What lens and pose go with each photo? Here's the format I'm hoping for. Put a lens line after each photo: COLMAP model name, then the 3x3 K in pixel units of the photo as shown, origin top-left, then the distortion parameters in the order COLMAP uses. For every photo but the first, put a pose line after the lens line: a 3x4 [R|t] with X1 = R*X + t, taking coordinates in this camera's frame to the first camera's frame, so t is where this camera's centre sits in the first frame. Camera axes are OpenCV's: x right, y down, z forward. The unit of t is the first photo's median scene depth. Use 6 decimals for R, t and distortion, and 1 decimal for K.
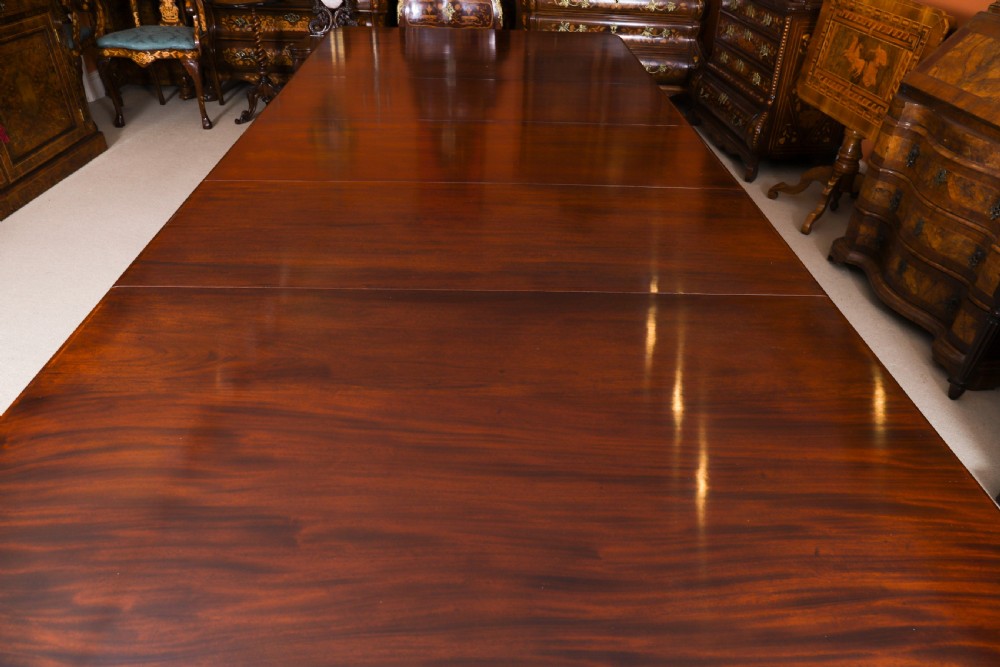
lens RADIAL K [[685.4, 0, 499.6], [0, 685.4, 339.6], [0, 0, 1]] dist [-0.090699, 0.062853]
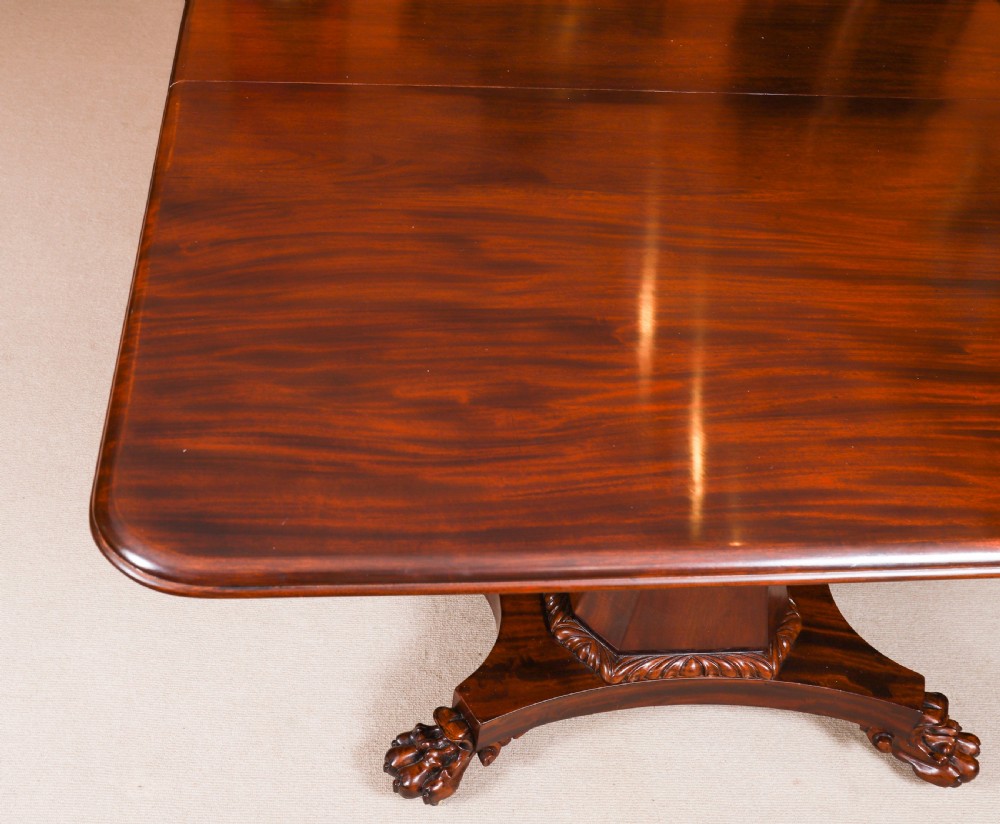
lens RADIAL K [[1135.4, 0, 416.4], [0, 1135.4, 394.7], [0, 0, 1]] dist [-0.098930, 0.165470]
pose [[0.998104, -0.019178, 0.058490, -0.181134], [0.014711, 0.997010, 0.075863, 0.074314], [-0.059770, -0.074859, 0.995401, -0.105324]]
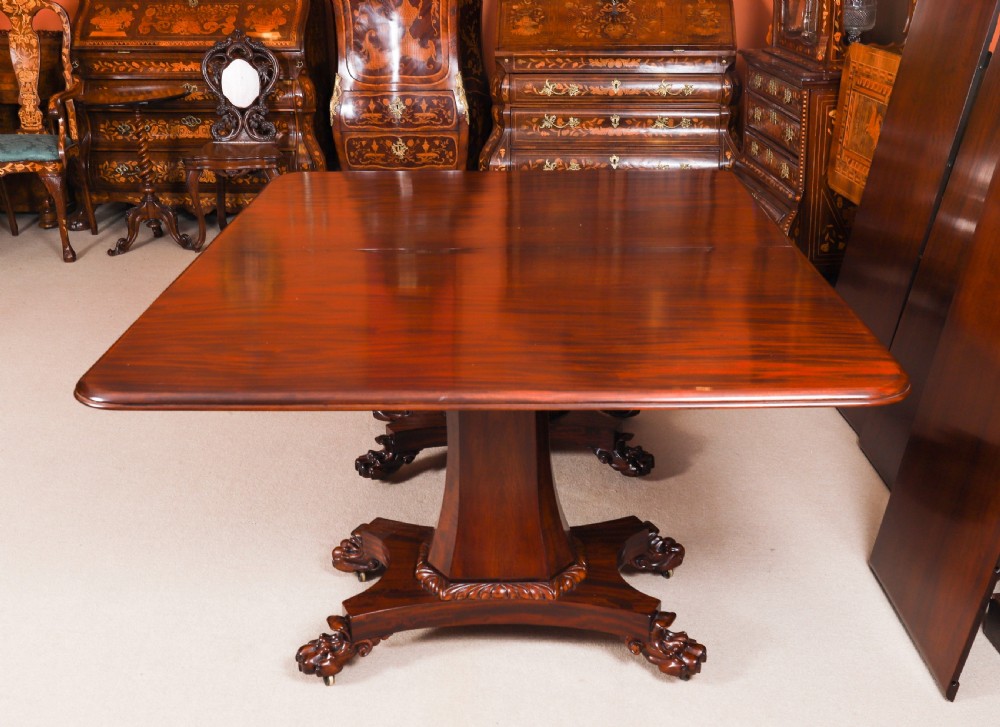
lens RADIAL K [[1119.0, 0, 543.7], [0, 1119.0, 381.6], [0, 0, 1]] dist [-0.063347, 0.077172]
pose [[0.999201, -0.028075, -0.028432, 0.185625], [0.020895, 0.973647, -0.227102, 0.161290], [0.034058, 0.226326, 0.973456, -0.233182]]
